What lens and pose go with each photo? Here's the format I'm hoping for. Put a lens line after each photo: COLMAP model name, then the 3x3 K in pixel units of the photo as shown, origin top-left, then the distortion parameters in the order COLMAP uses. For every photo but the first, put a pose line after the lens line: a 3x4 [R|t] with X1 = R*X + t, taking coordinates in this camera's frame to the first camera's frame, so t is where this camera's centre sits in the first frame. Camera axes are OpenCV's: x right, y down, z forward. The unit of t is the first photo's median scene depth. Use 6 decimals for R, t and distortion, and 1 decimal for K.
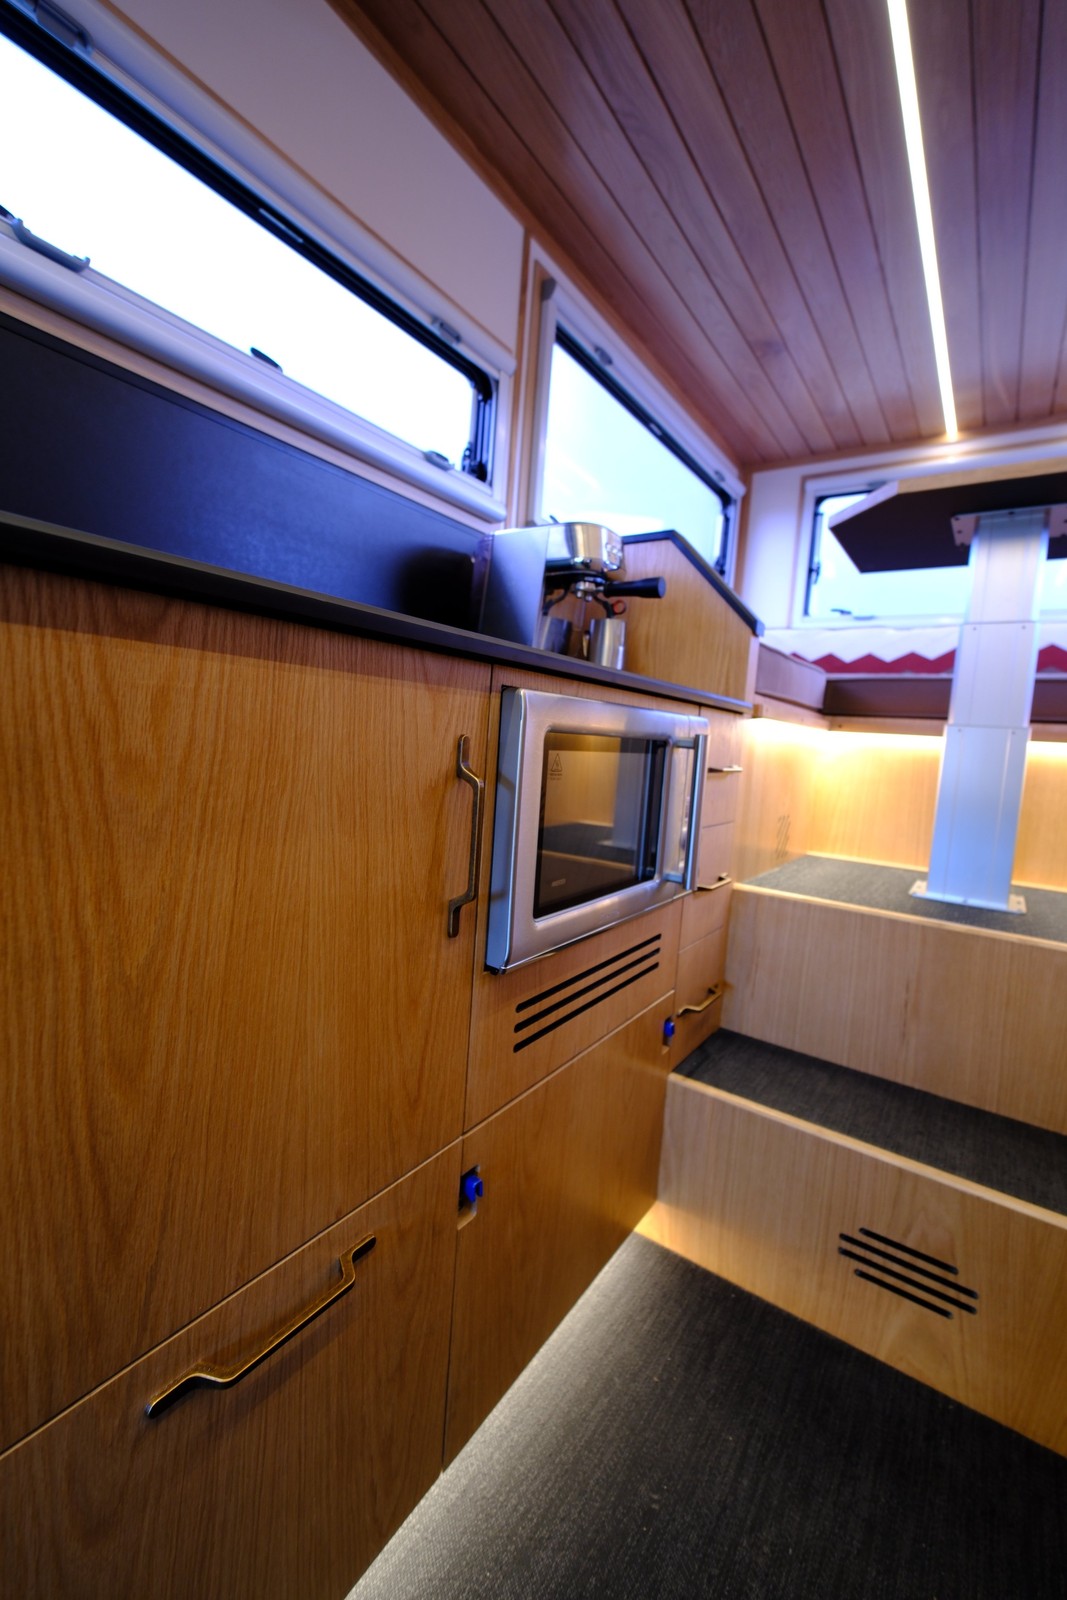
lens RADIAL K [[664.1, 0, 537.8], [0, 664.1, 792.6], [0, 0, 1]] dist [-0.001308, 0.000248]
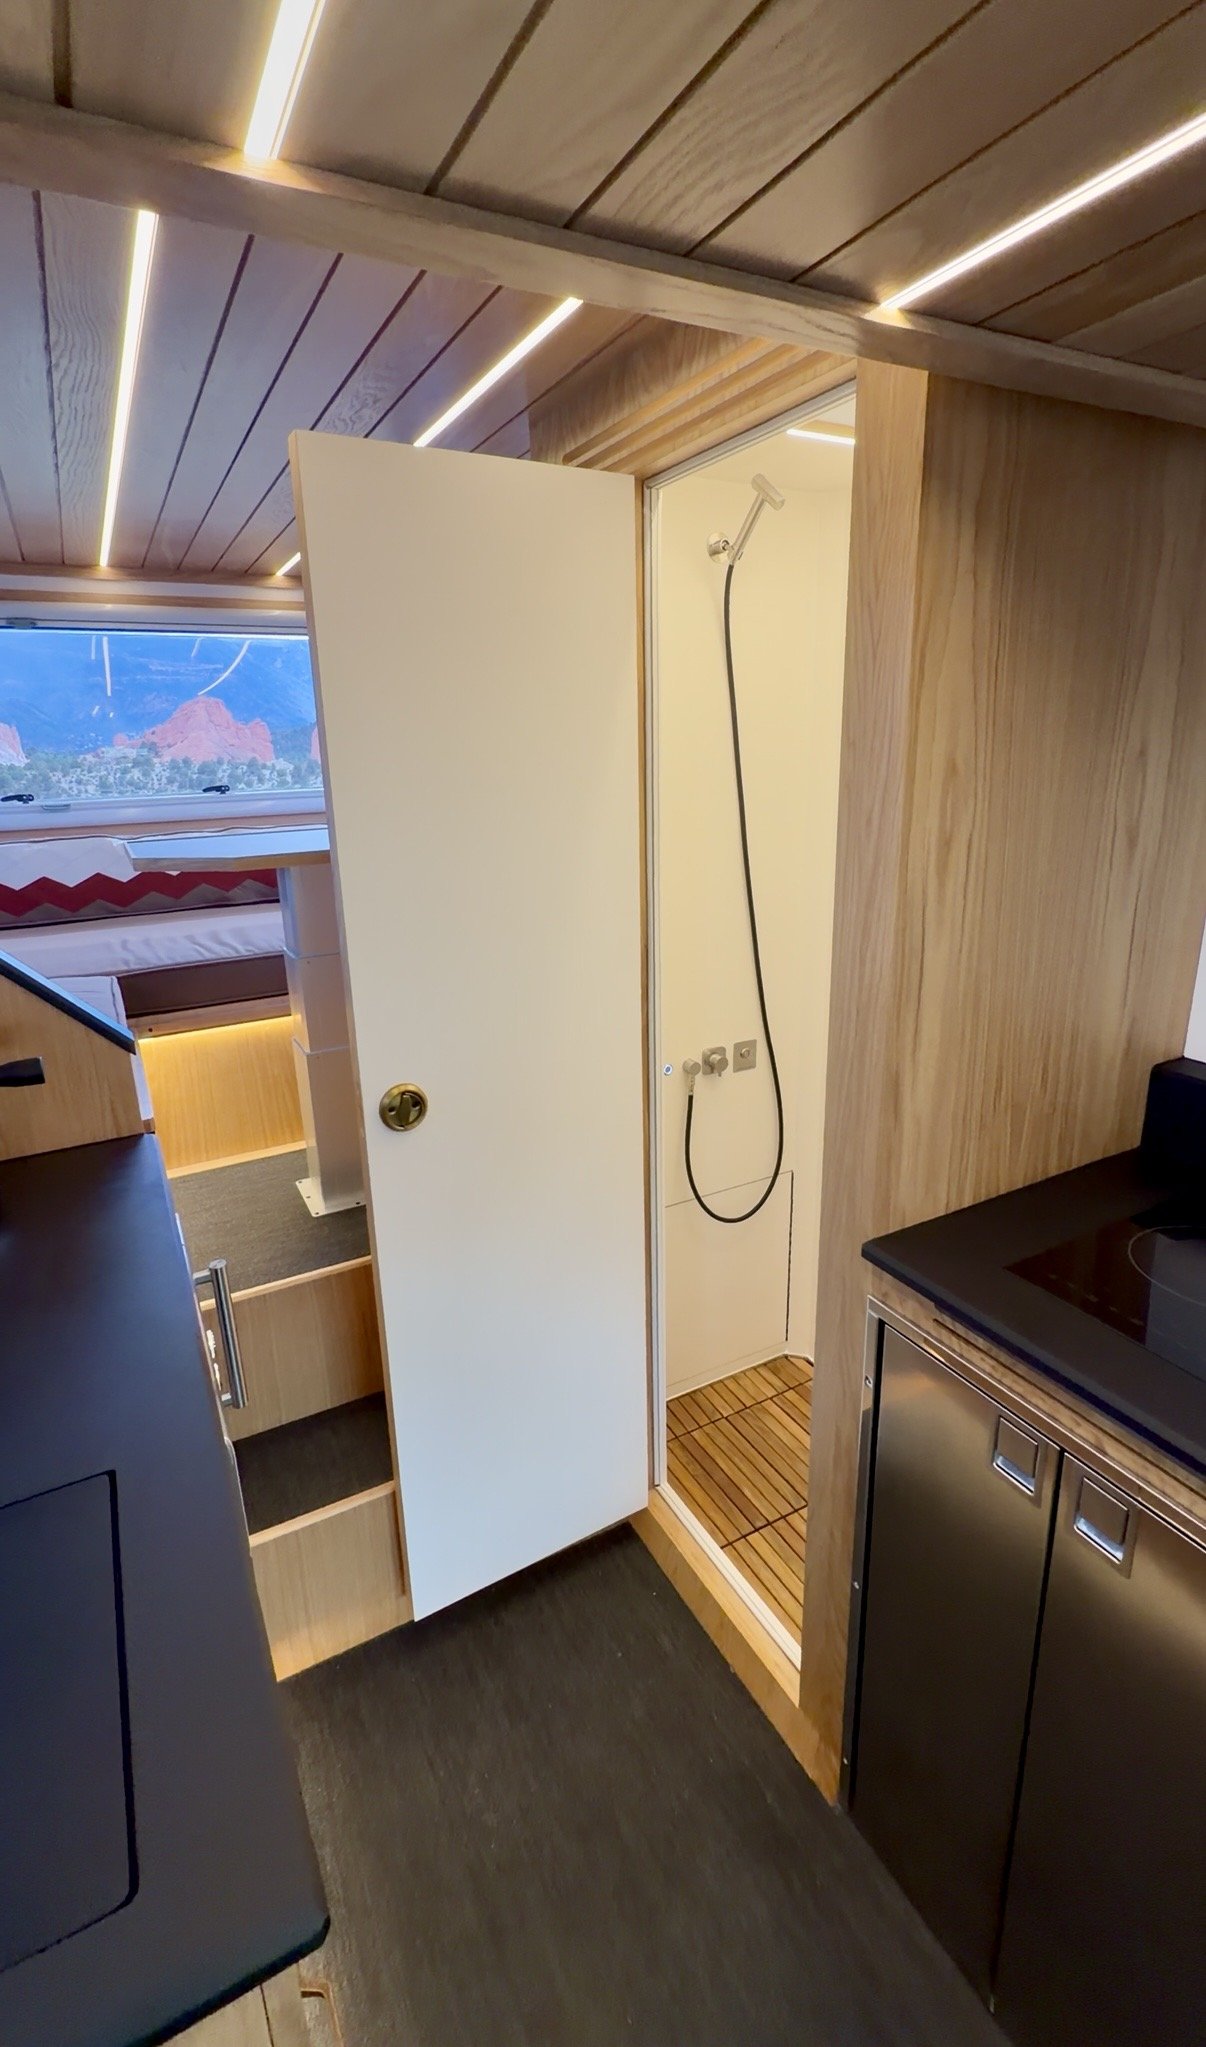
lens RADIAL K [[935.4, 0, 599.5], [0, 935.4, 1010.5], [0, 0, 1]] dist [-0.001991, -0.000125]
pose [[0.450814, -0.323419, 0.831966, -0.403214], [0.139112, 0.946119, 0.292415, -0.598577], [-0.881711, -0.016089, 0.471515, -0.085967]]
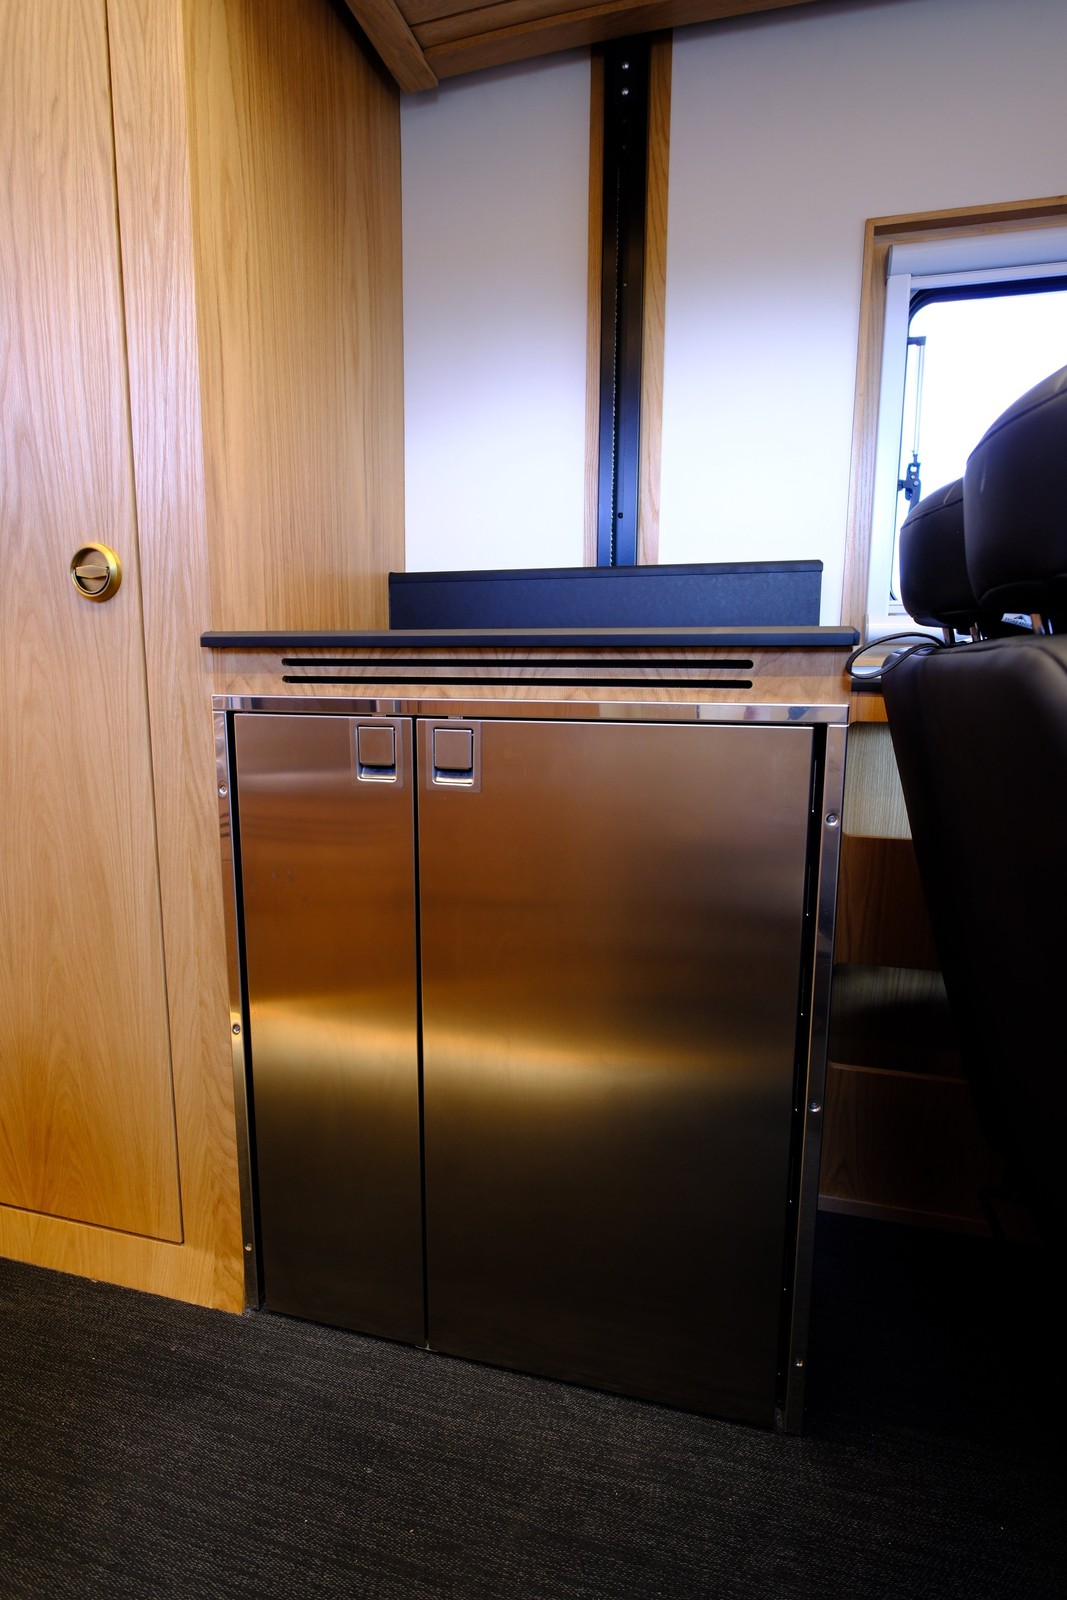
lens RADIAL K [[839.0, 0, 531.1], [0, 839.0, 792.2], [0, 0, 1]] dist [-0.011819, 0.001460]
pose [[-0.331177, -0.219902, 0.917586, -0.502058], [0.056827, 0.966050, 0.252027, -0.088172], [-0.941856, 0.135609, -0.307437, 0.094284]]
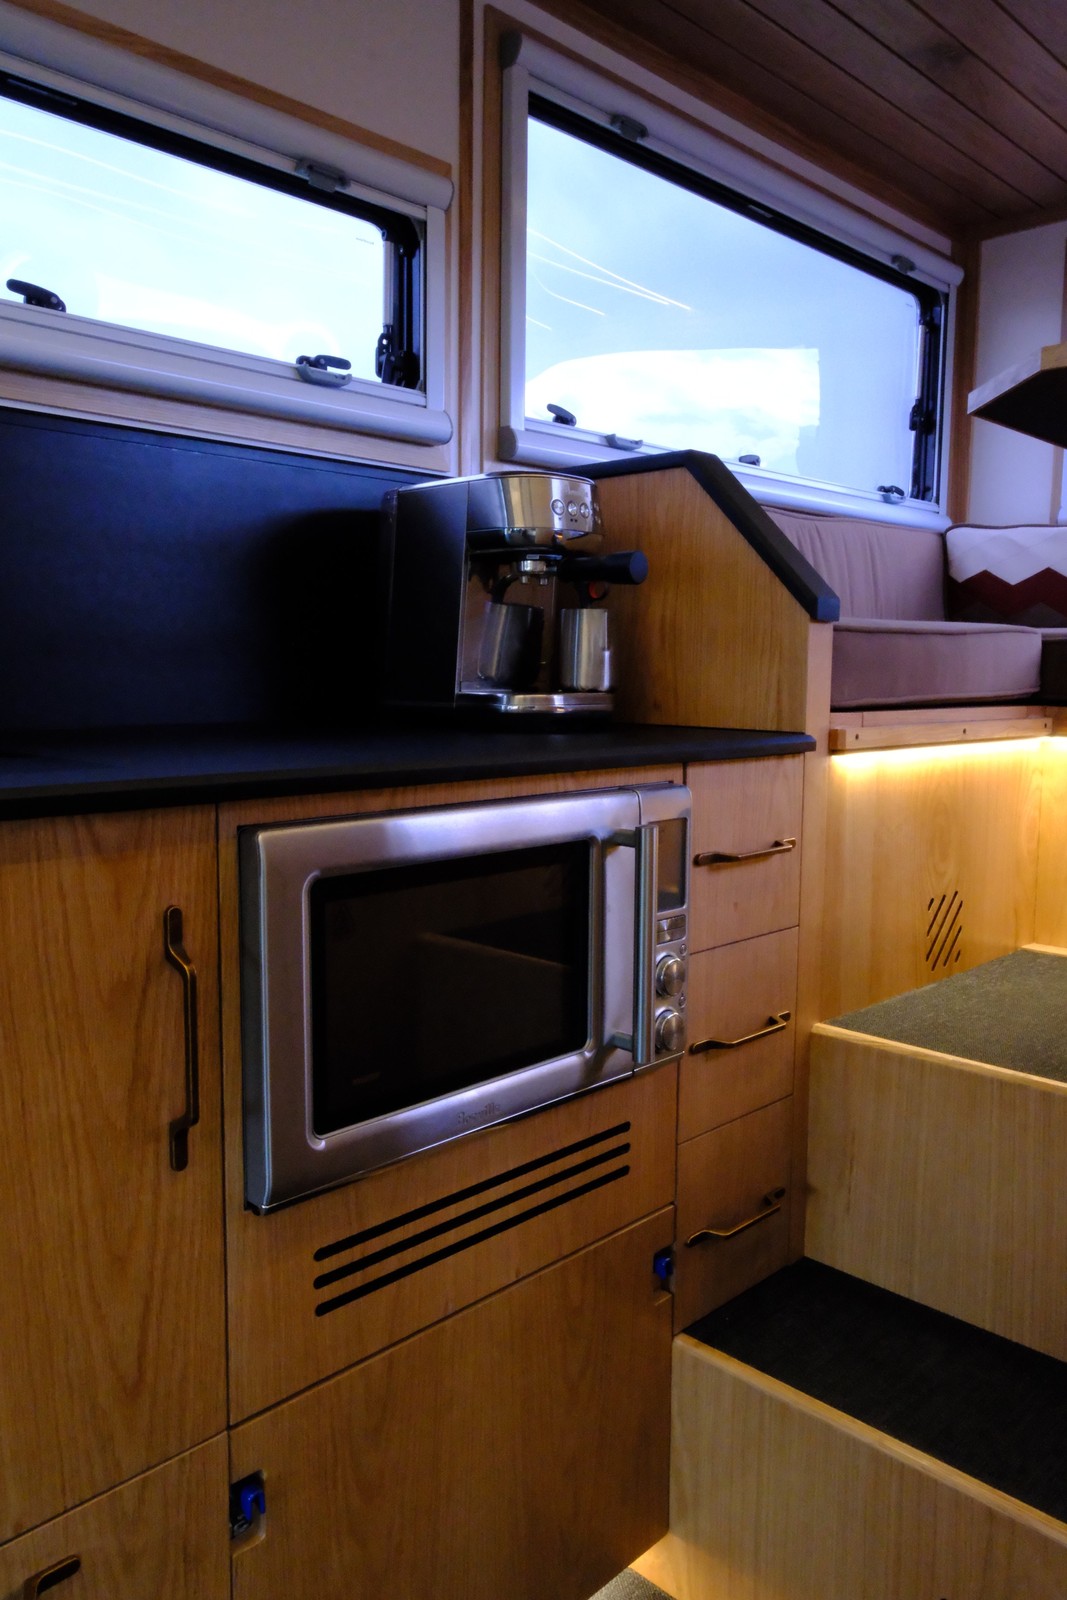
lens RADIAL K [[1187.4, 0, 533.5], [0, 1187.4, 800.0], [0, 0, 1]] dist [0.003181, 0.001029]
pose [[0.983408, -0.039328, -0.177094, 0.277375], [0.042664, 0.998976, 0.015070, -0.108934], [0.176320, -0.022376, 0.984079, -0.130038]]
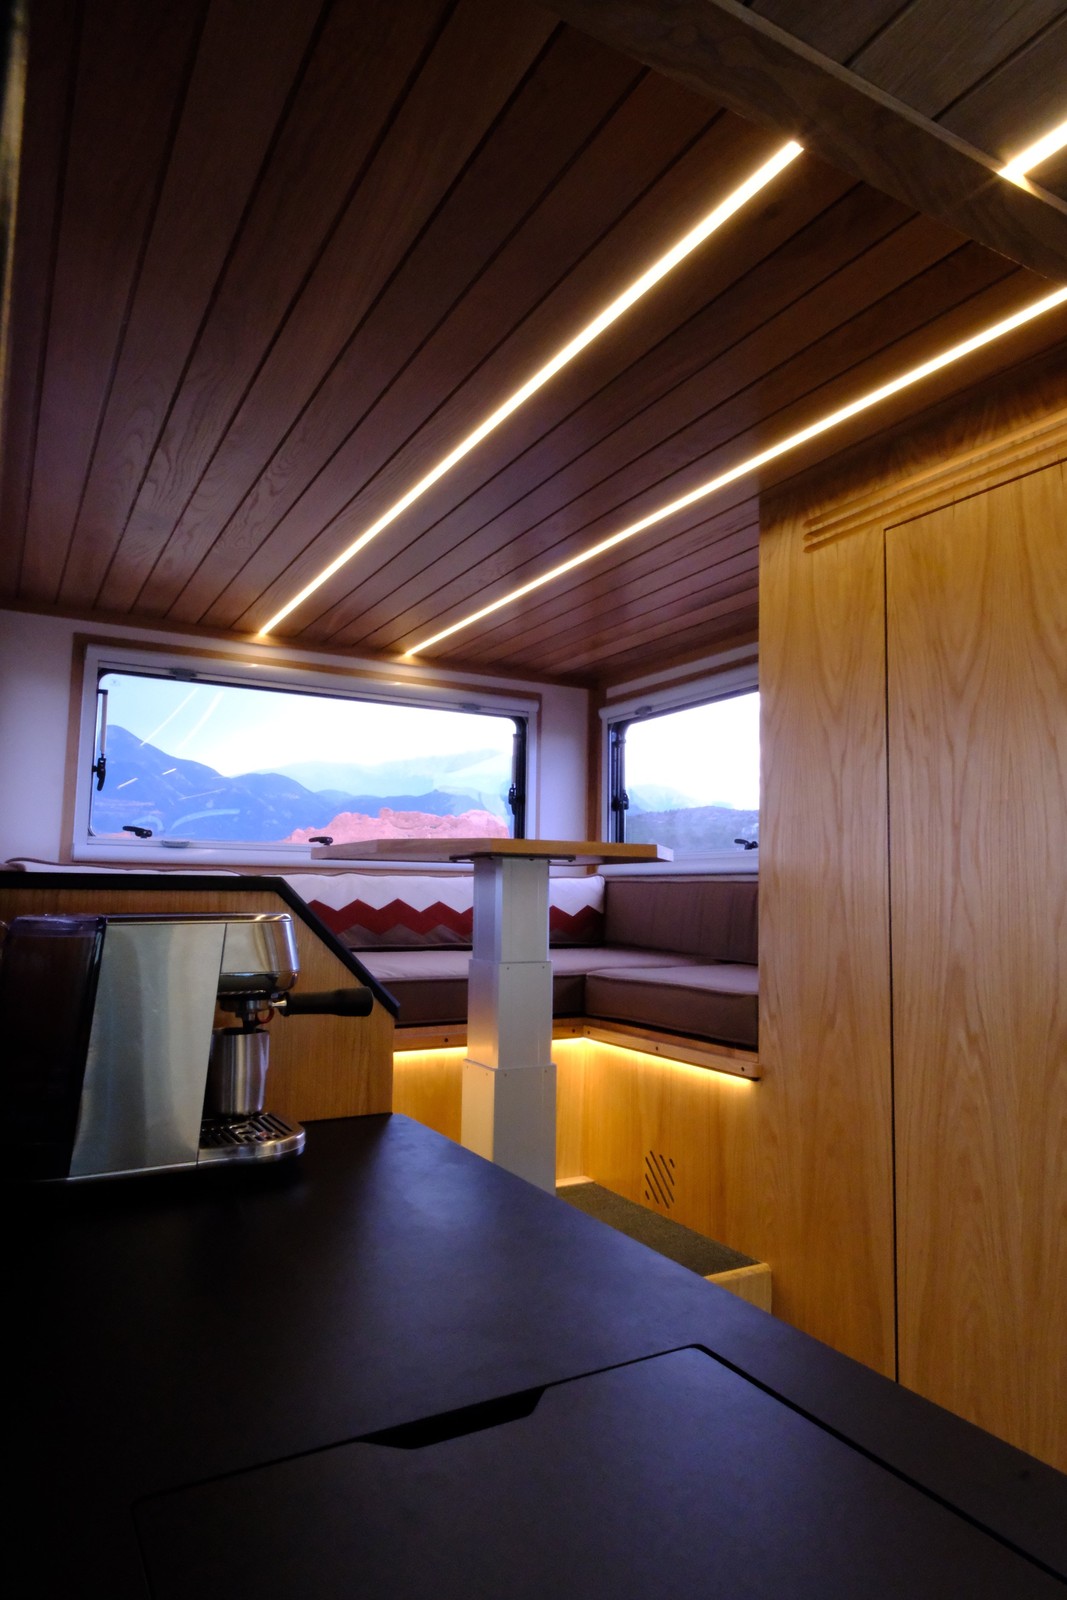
lens RADIAL K [[973.8, 0, 558.9], [0, 973.8, 795.3], [0, 0, 1]] dist [0.002142, 0.000991]
pose [[0.425665, 0.029463, 0.904401, -0.692815], [0.095053, 0.992484, -0.077069, -0.428014], [-0.899874, 0.118771, 0.419666, 0.331912]]
